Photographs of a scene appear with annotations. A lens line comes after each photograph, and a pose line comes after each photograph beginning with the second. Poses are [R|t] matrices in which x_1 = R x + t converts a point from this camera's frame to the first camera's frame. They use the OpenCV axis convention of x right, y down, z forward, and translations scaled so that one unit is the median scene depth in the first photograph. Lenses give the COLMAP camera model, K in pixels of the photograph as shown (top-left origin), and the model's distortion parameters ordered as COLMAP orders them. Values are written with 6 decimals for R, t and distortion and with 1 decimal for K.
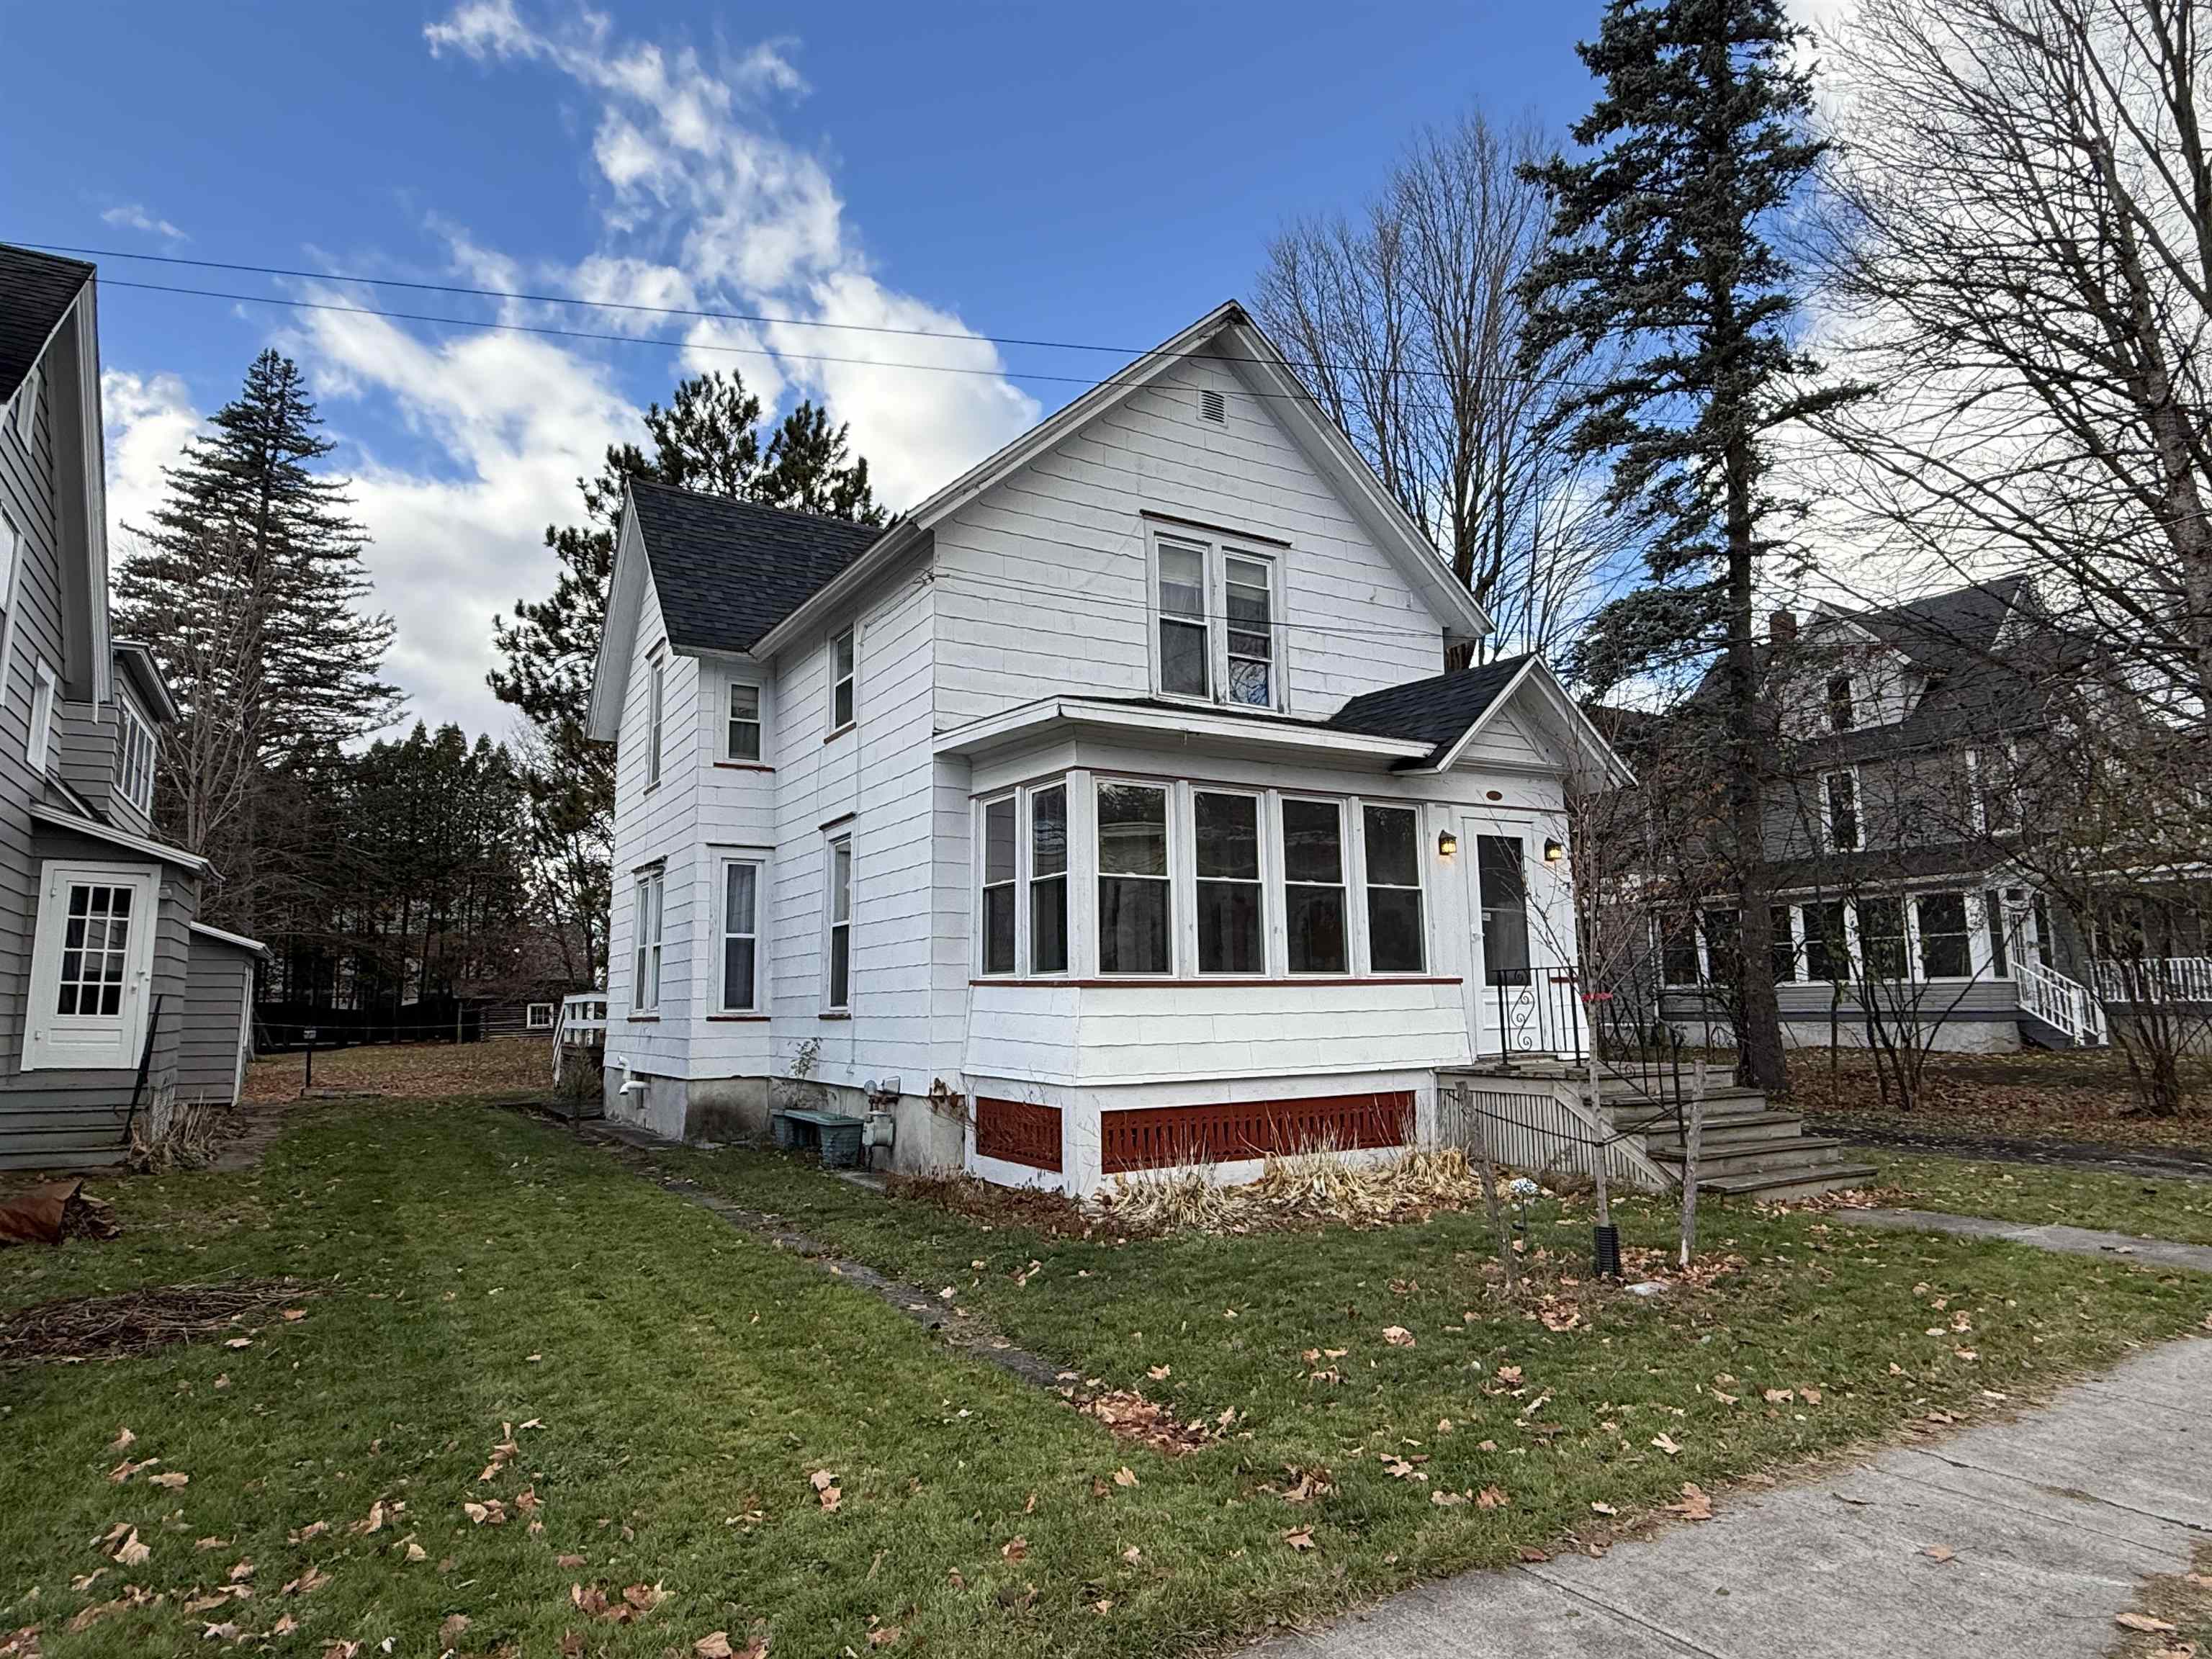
lens RADIAL K [[1299.7, 0, 1091.0], [0, 1299.7, 817.7], [0, 0, 1]] dist [-0.007702, -0.001695]
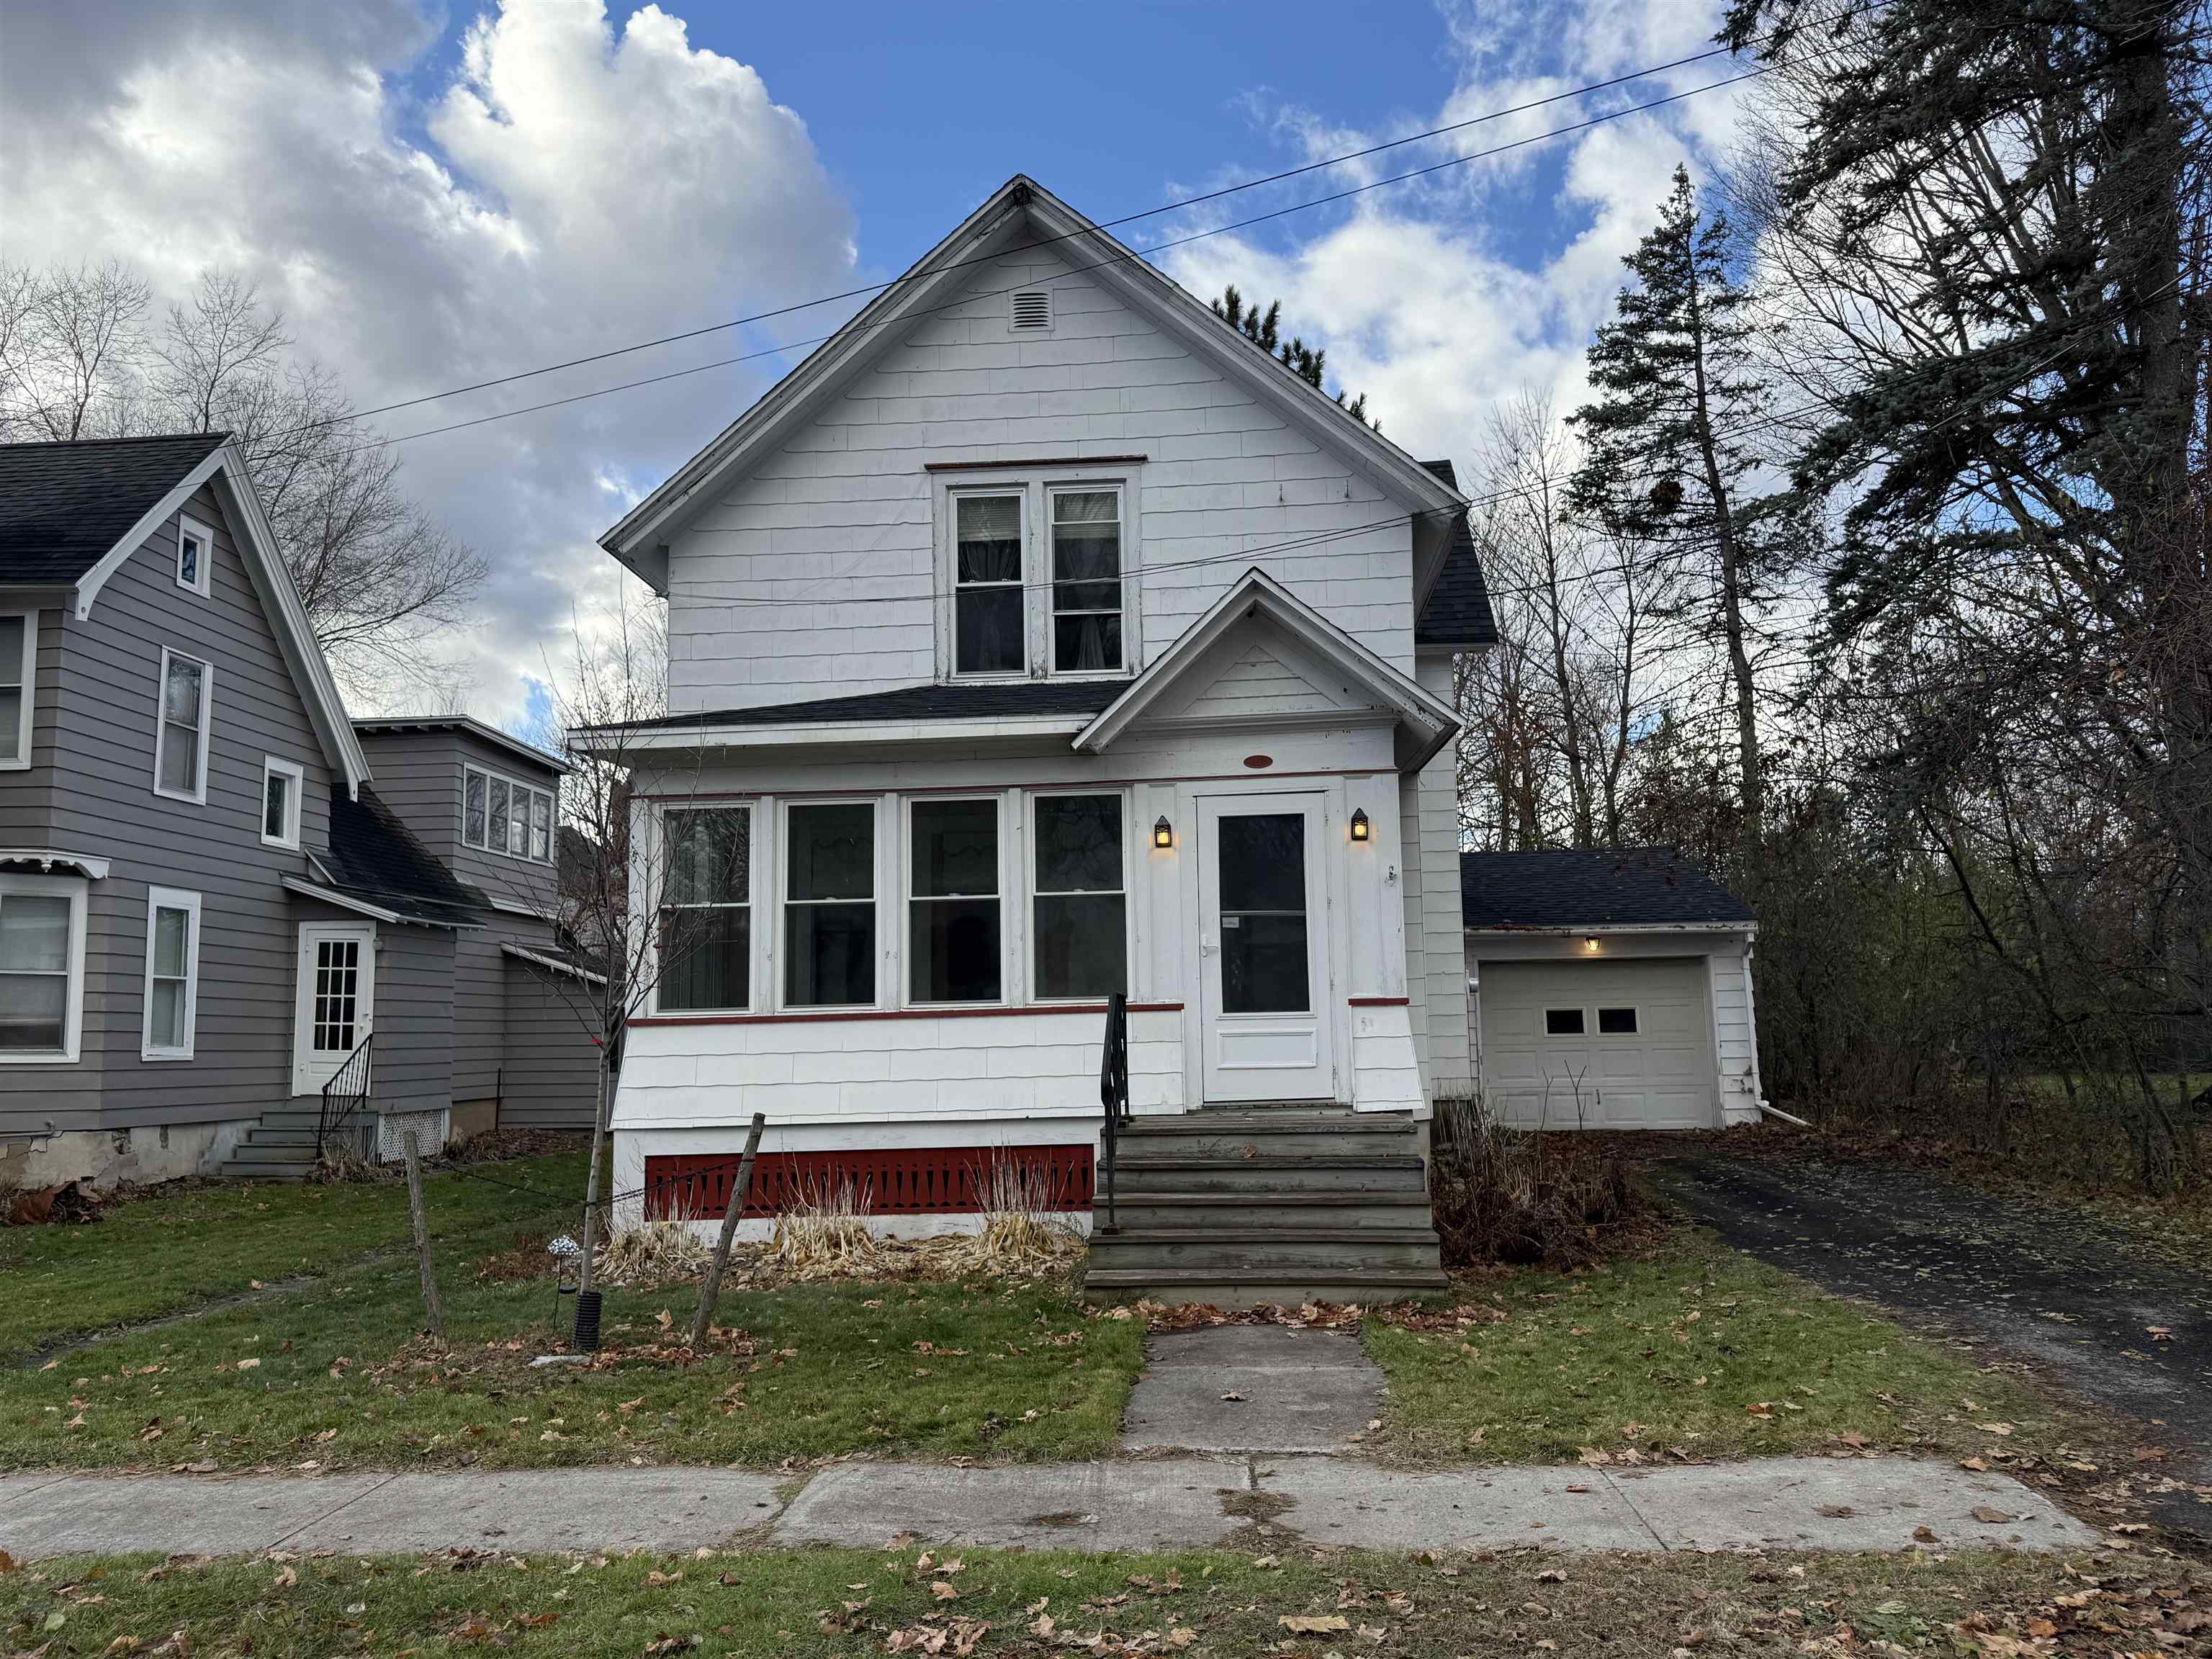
lens RADIAL K [[1630.6, 0, 1109.7], [0, 1630.6, 851.7], [0, 0, 1]] dist [0.078979, -0.003890]
pose [[0.819673, -0.066419, -0.568968, 0.792381], [0.091872, 0.995640, 0.016126, 0.012540], [0.565417, -0.065490, 0.822201, 0.171583]]
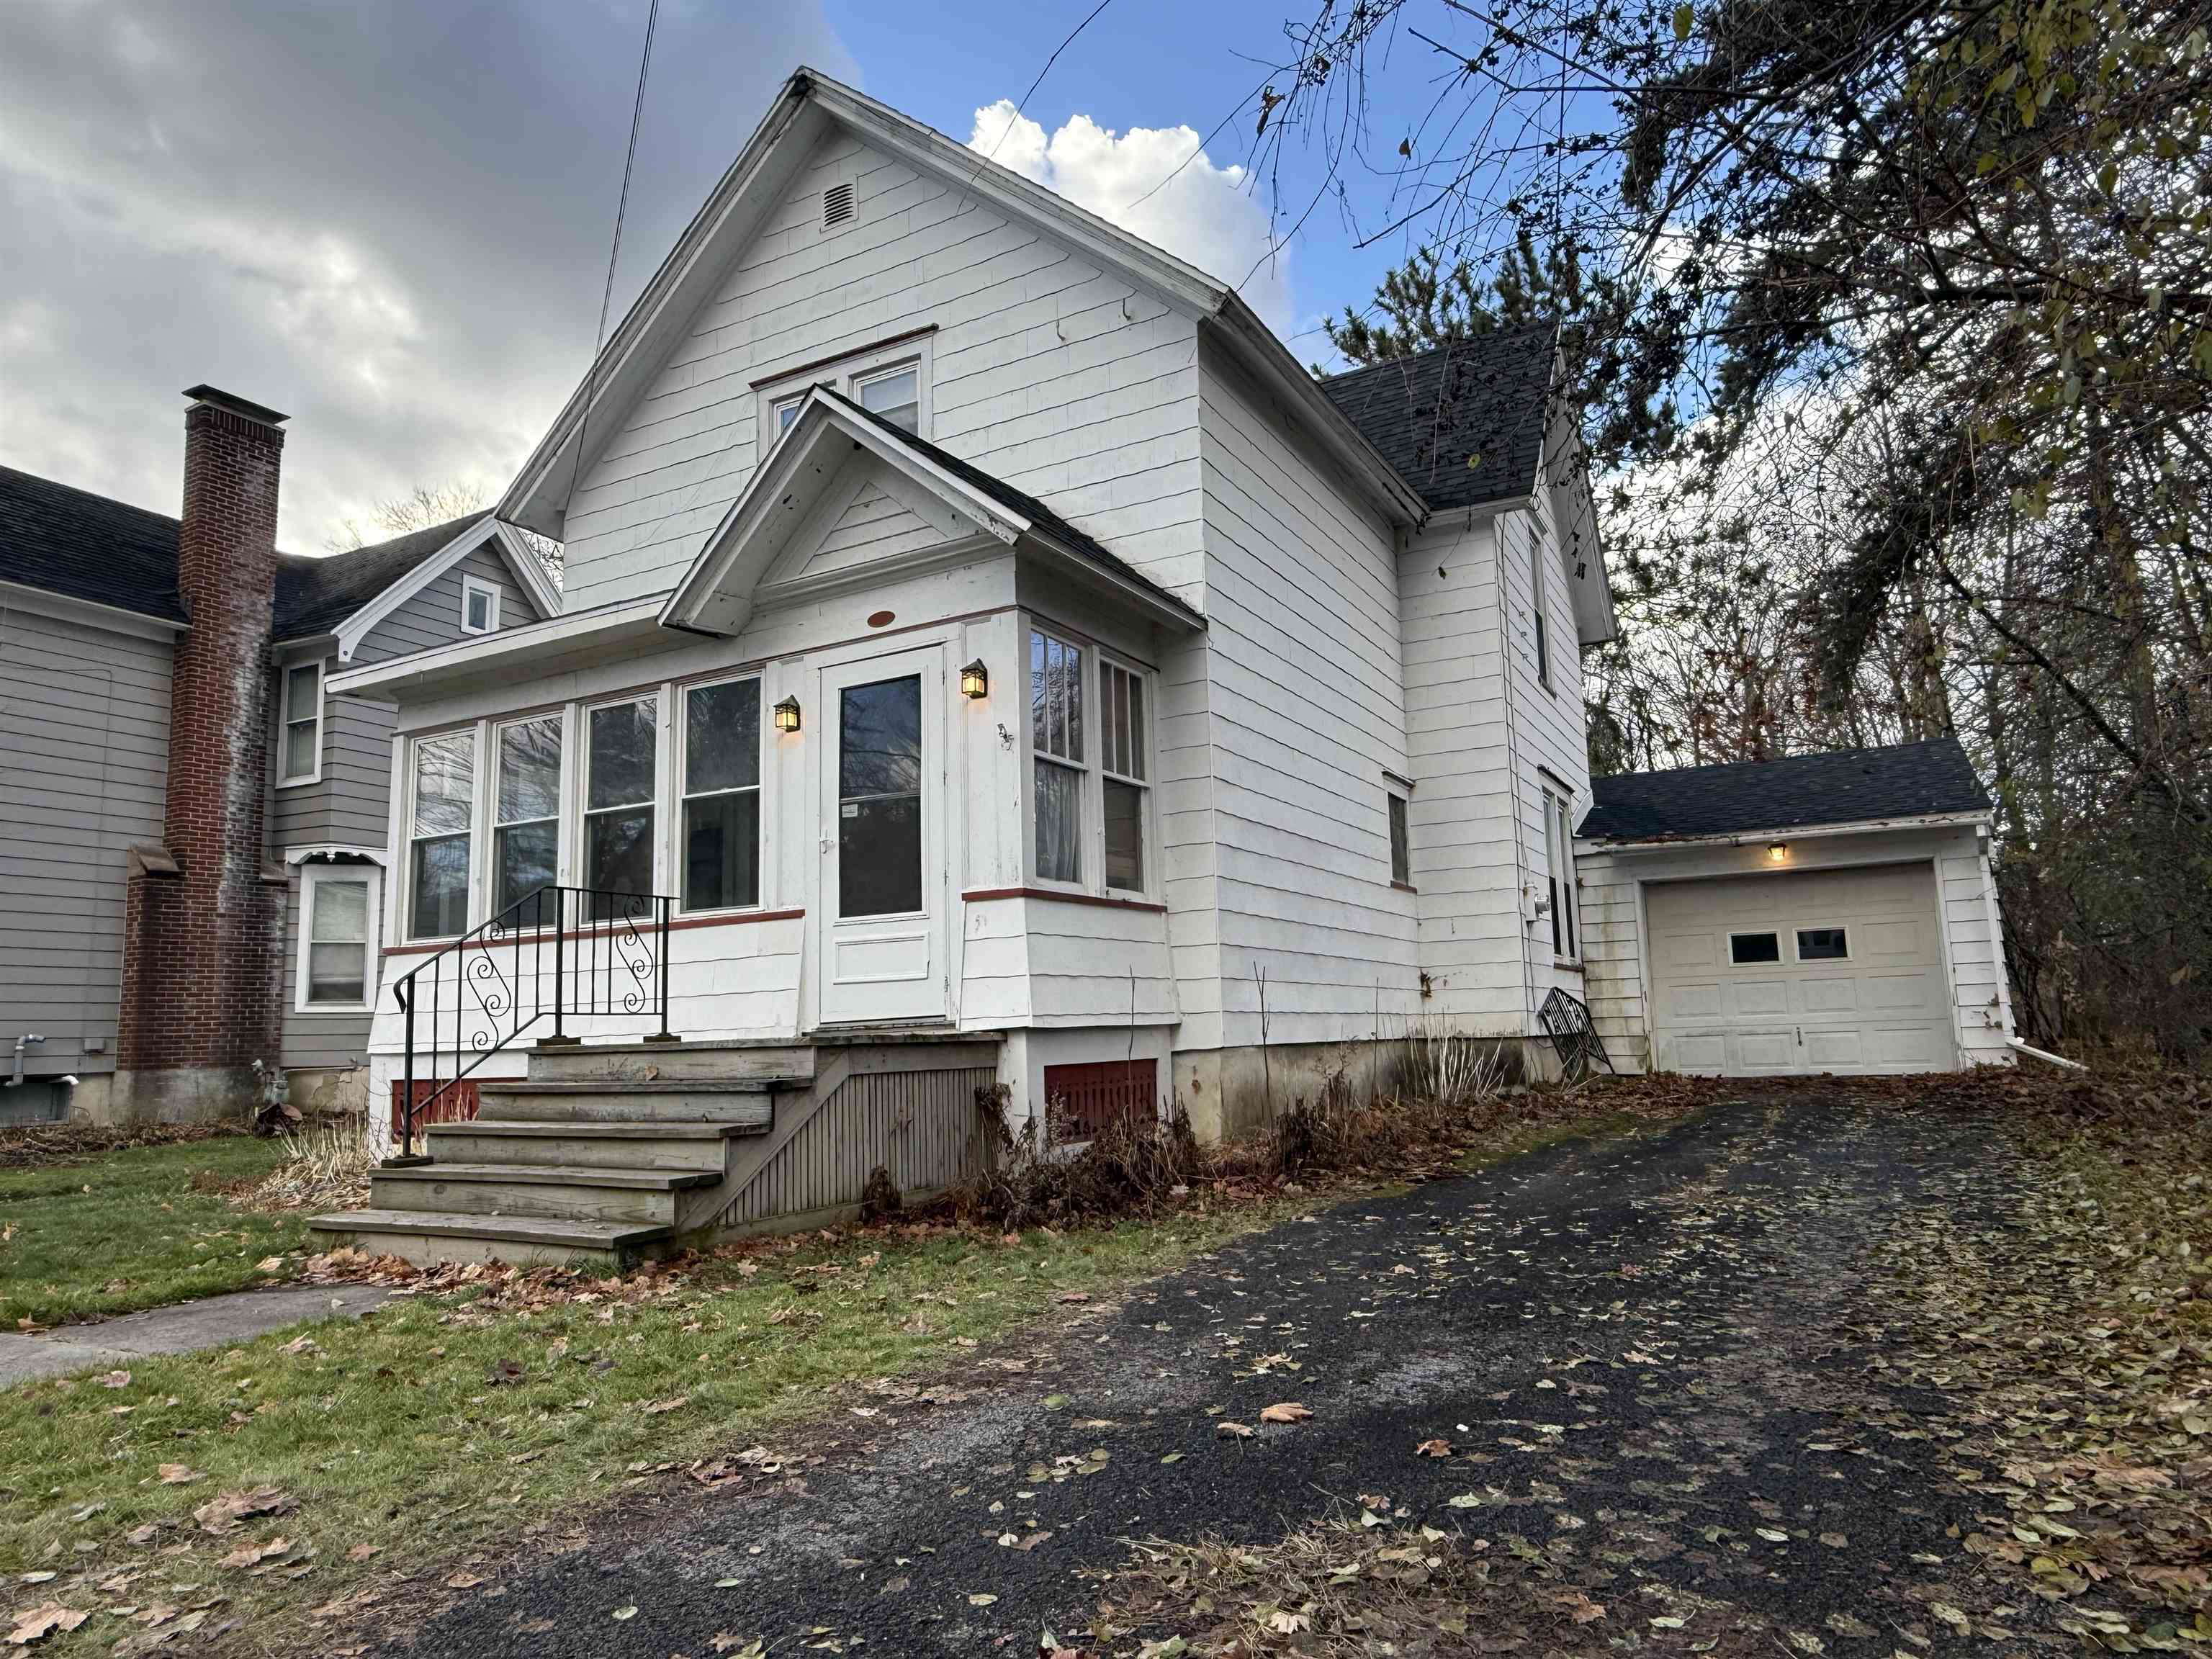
lens RADIAL K [[1401.8, 0, 1109.5], [0, 1401.8, 831.1], [0, 0, 1]] dist [-0.002241, 0.000137]
pose [[0.516936, -0.124042, -0.846989, 0.956364], [0.150437, 0.987211, -0.052763, 0.141741], [0.842701, -0.100143, 0.528985, 0.735993]]
